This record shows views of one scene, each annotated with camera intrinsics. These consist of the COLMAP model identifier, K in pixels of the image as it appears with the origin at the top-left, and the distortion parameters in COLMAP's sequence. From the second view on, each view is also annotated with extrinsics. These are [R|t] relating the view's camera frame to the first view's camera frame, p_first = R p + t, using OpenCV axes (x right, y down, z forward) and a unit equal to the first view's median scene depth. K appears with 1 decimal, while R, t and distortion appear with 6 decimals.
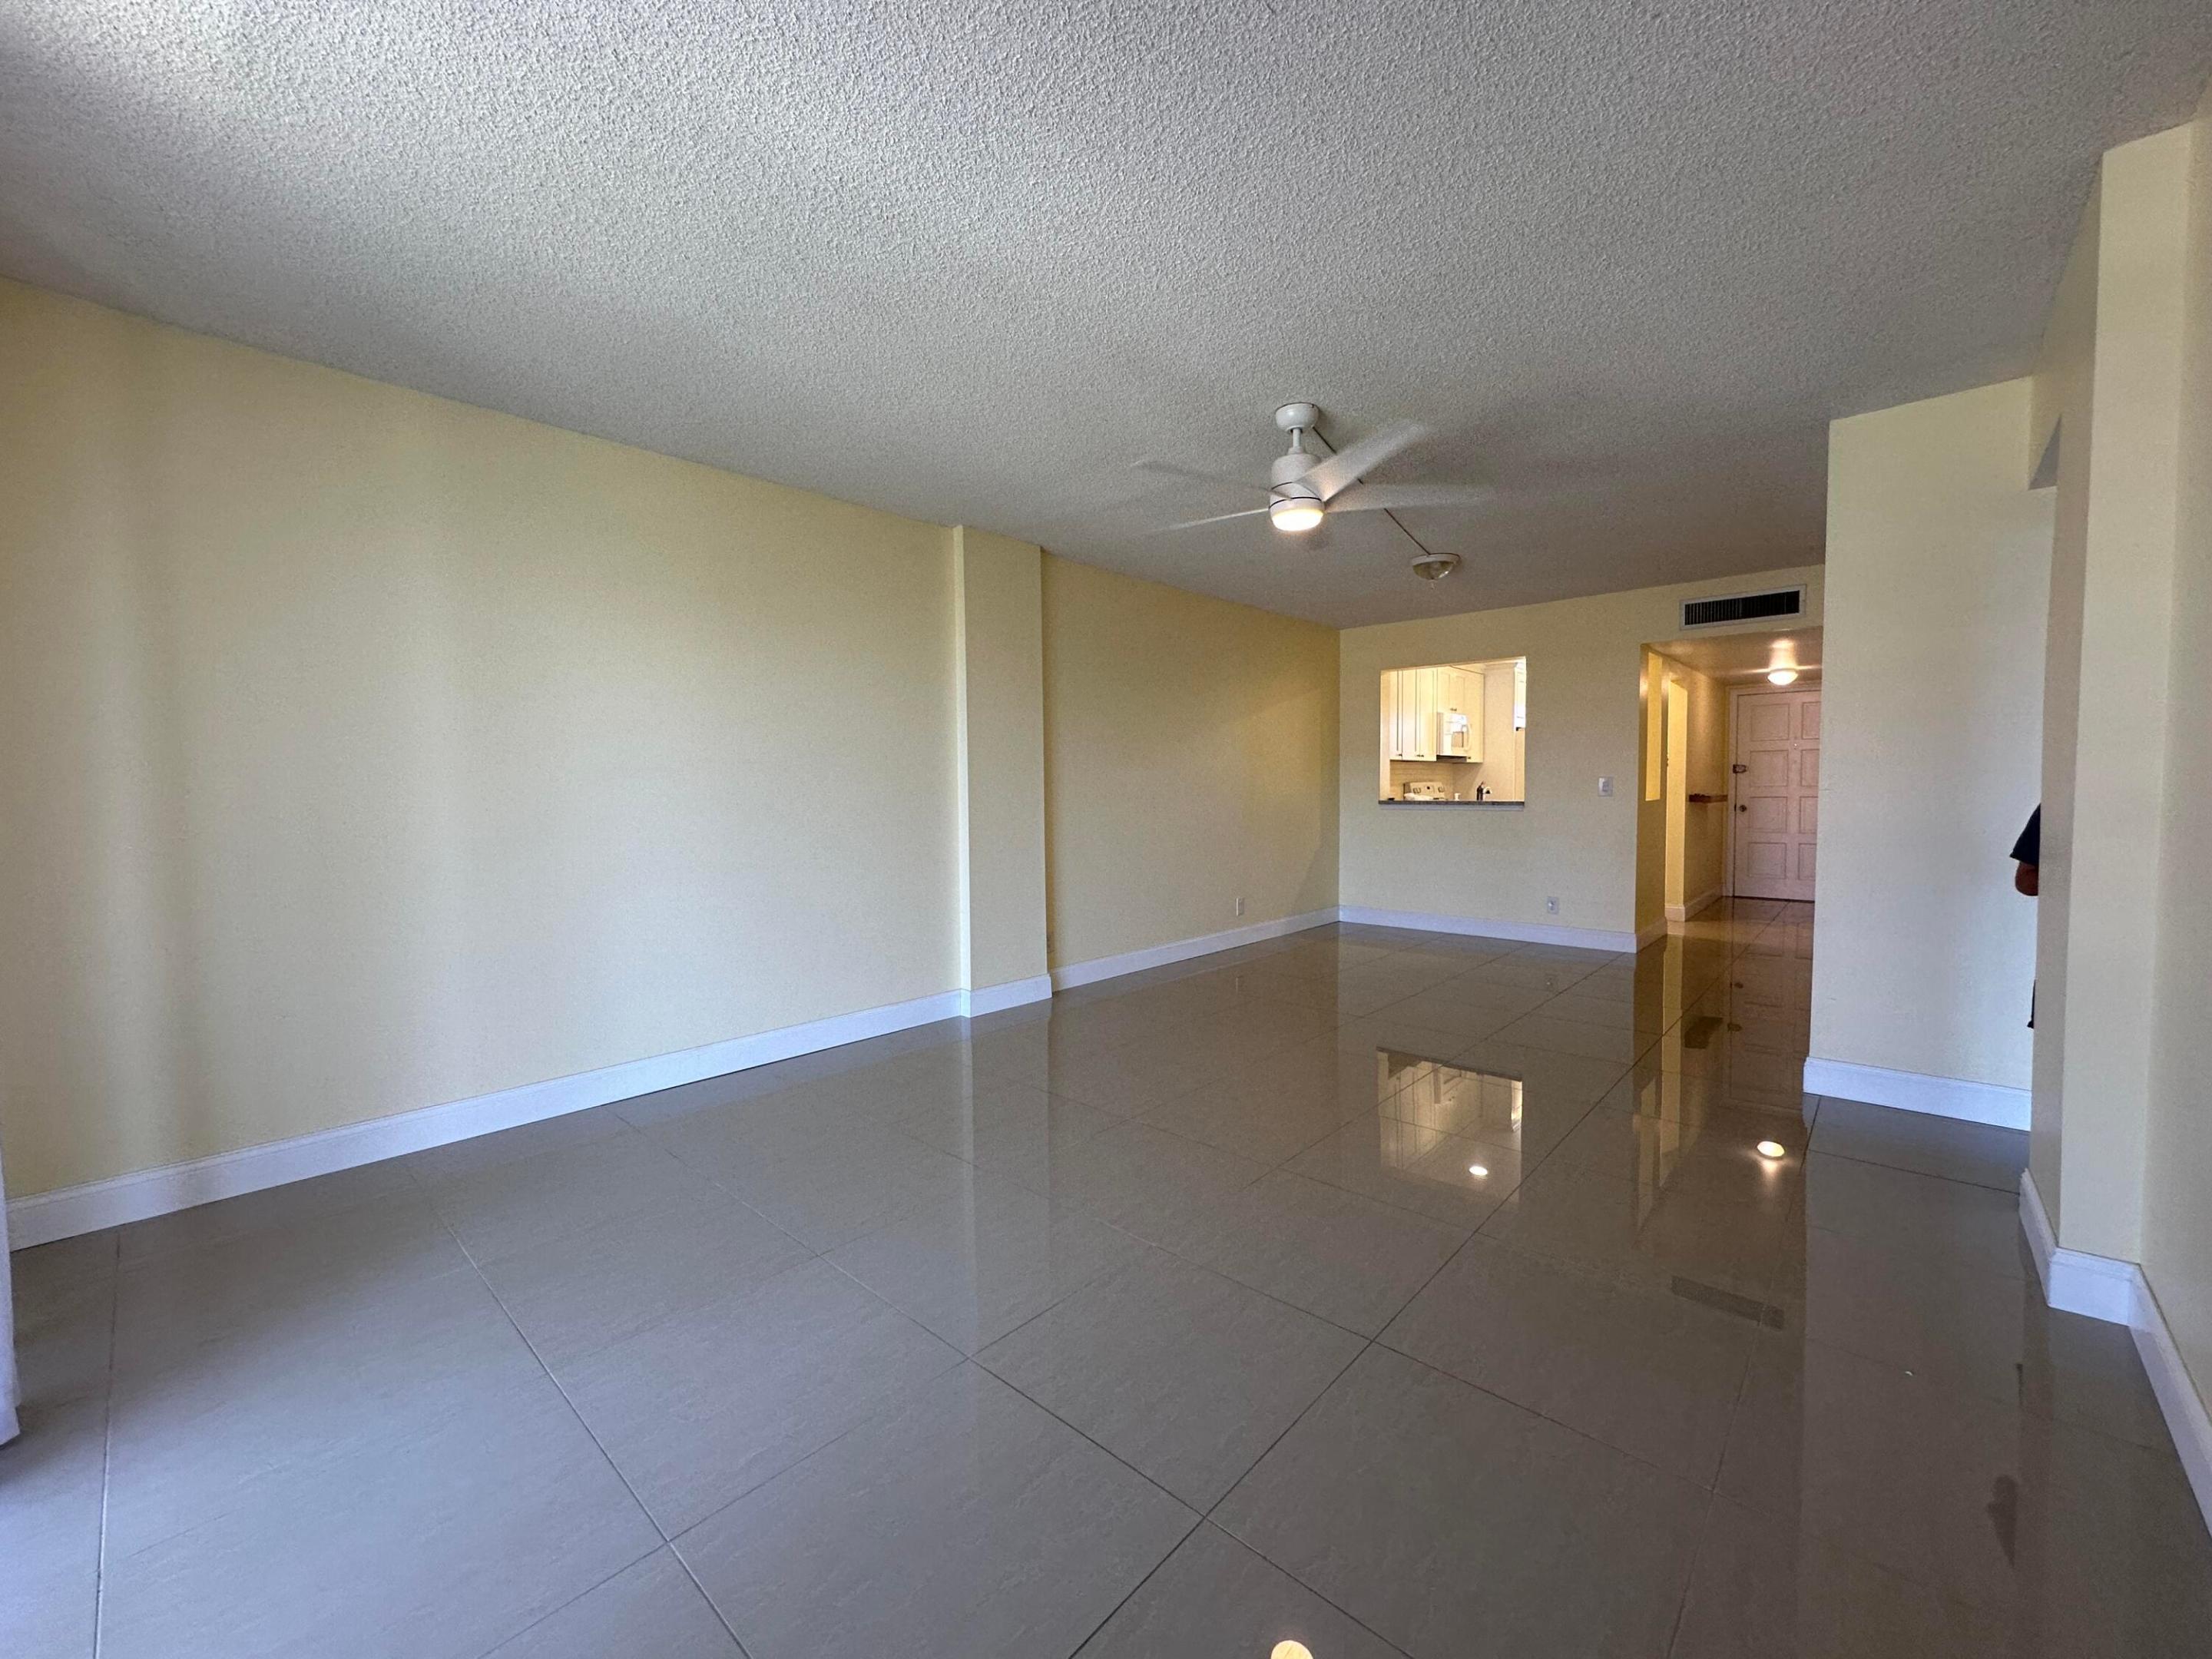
lens RADIAL K [[883.6, 0, 1097.5], [0, 883.6, 827.1], [0, 0, 1]] dist [-0.003432, 0.000395]
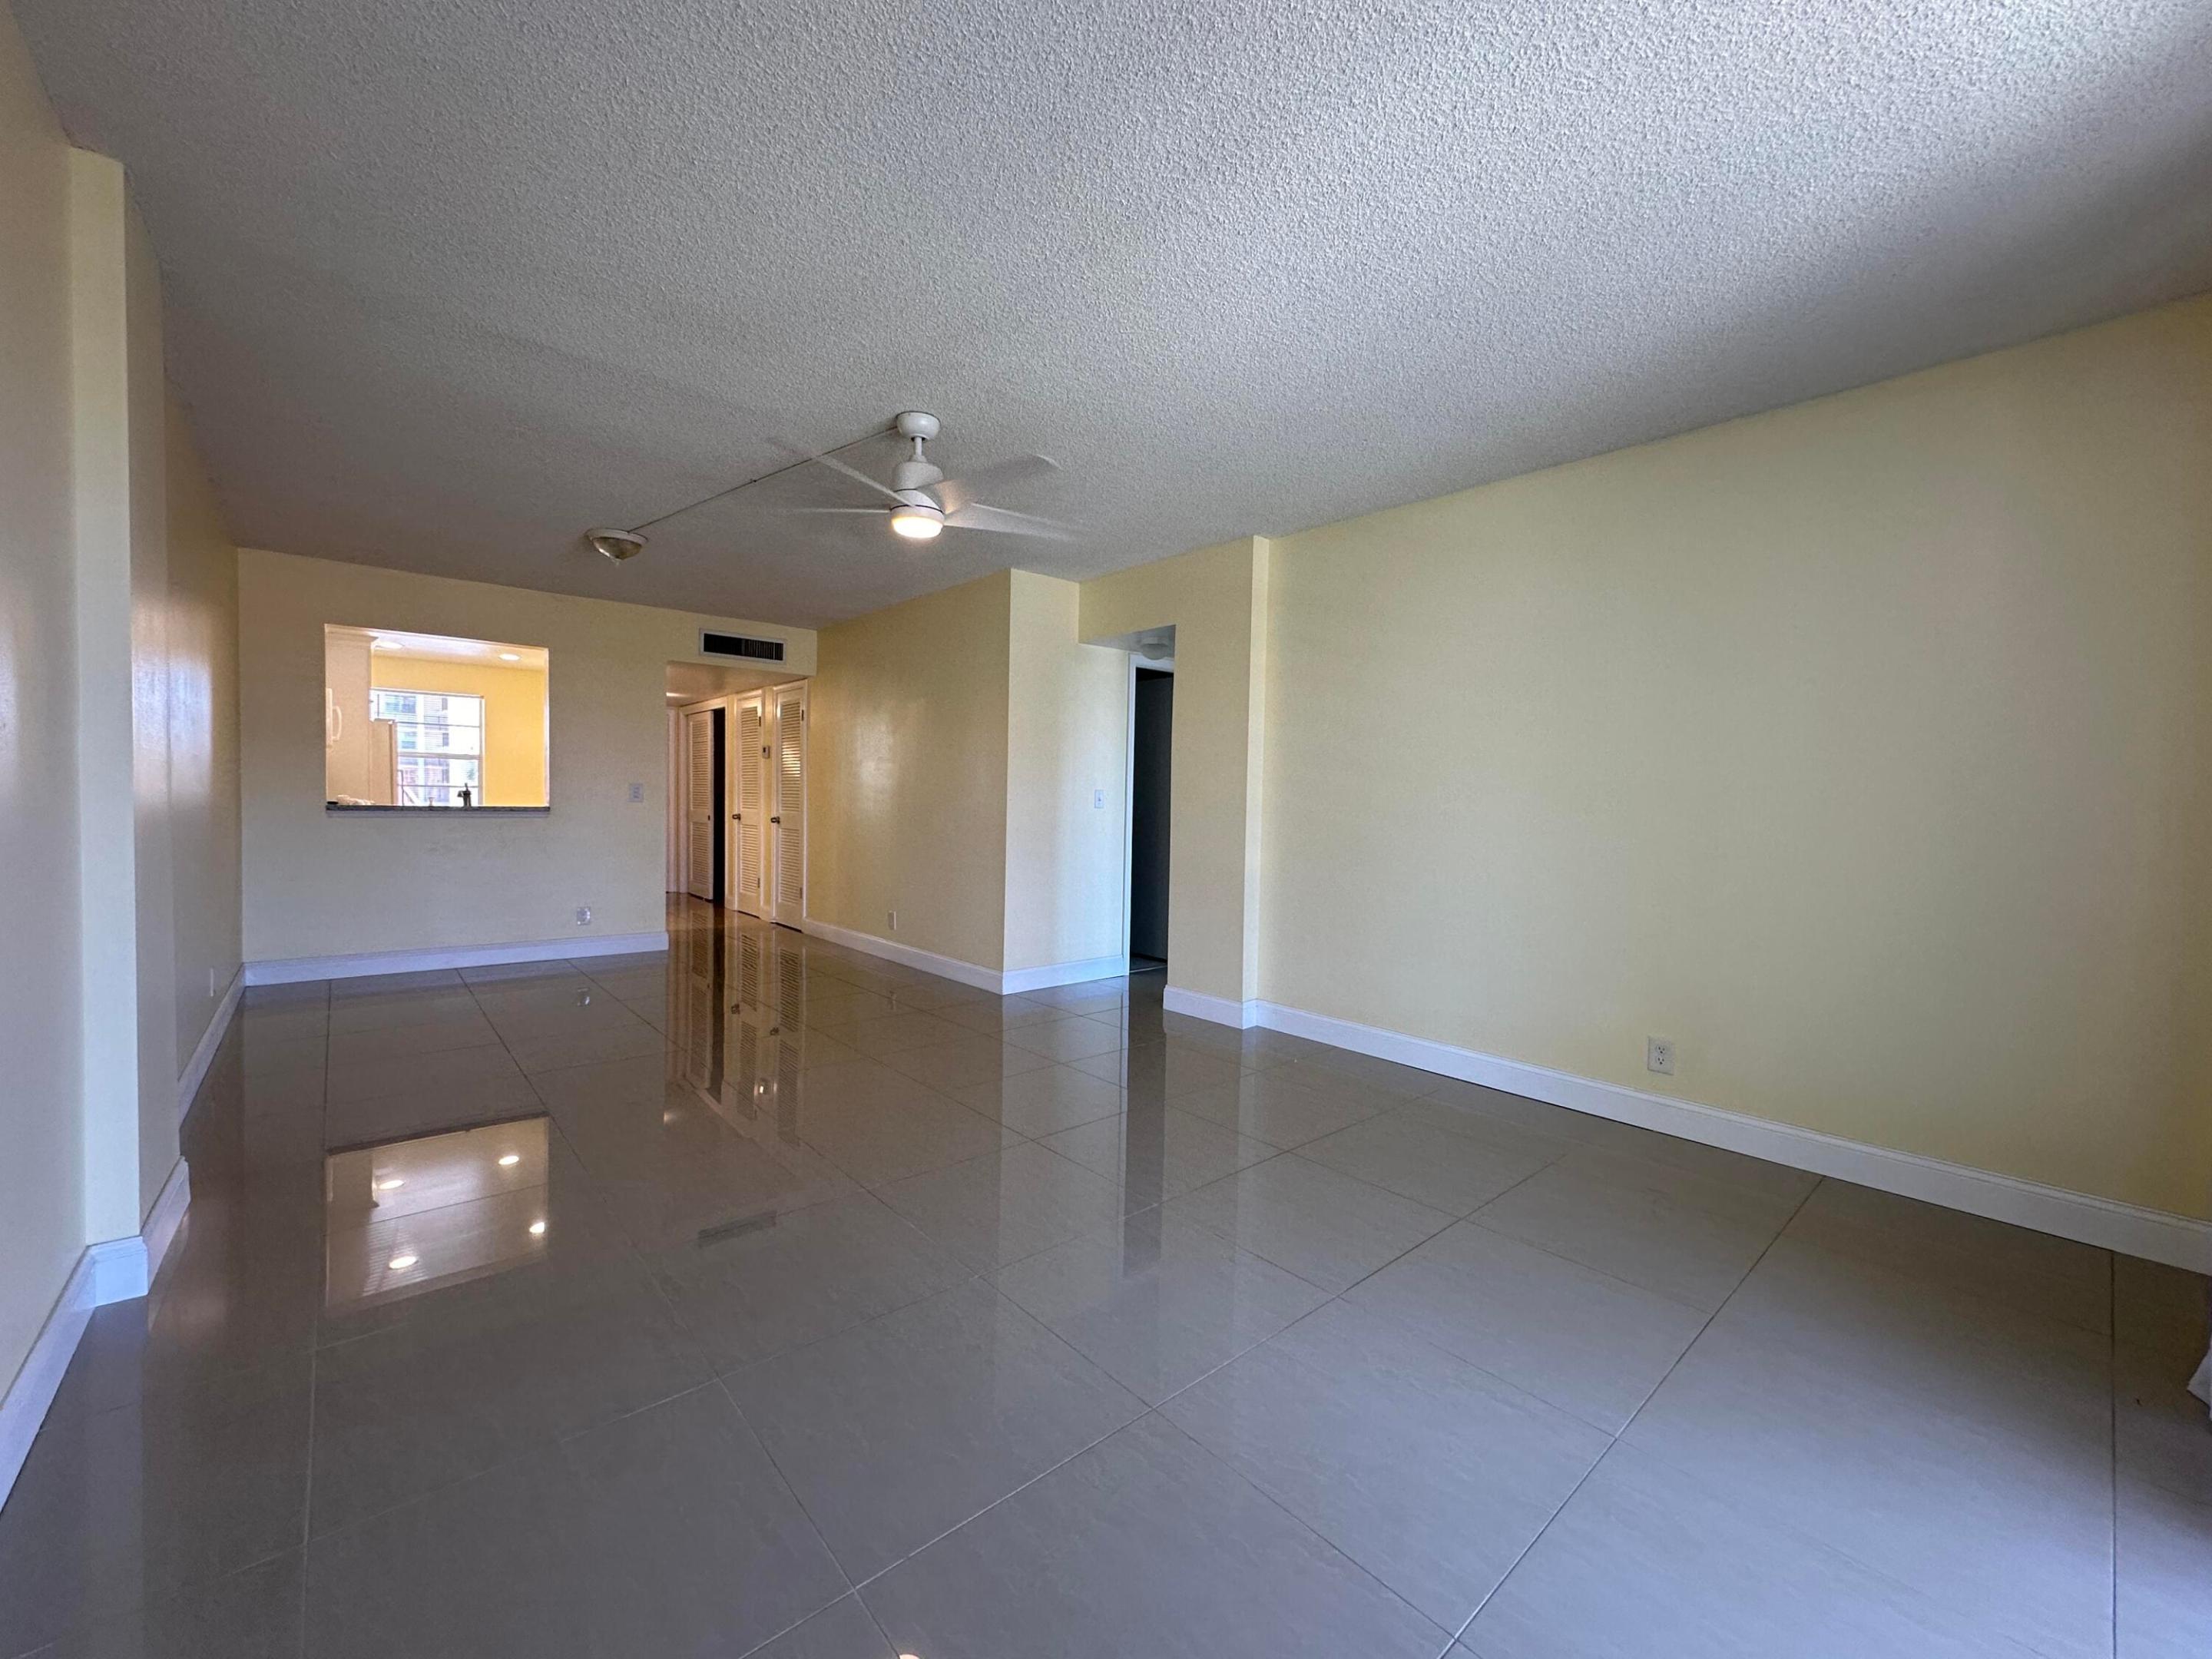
lens RADIAL K [[883.6, 0, 1100.9], [0, 883.6, 822.0], [0, 0, 1]] dist [-0.003432, 0.000395]
pose [[0.104042, -0.017474, 0.994419, -0.373559], [0.029876, 0.999449, 0.014436, -0.009671], [-0.994124, 0.028207, 0.104507, 0.341359]]
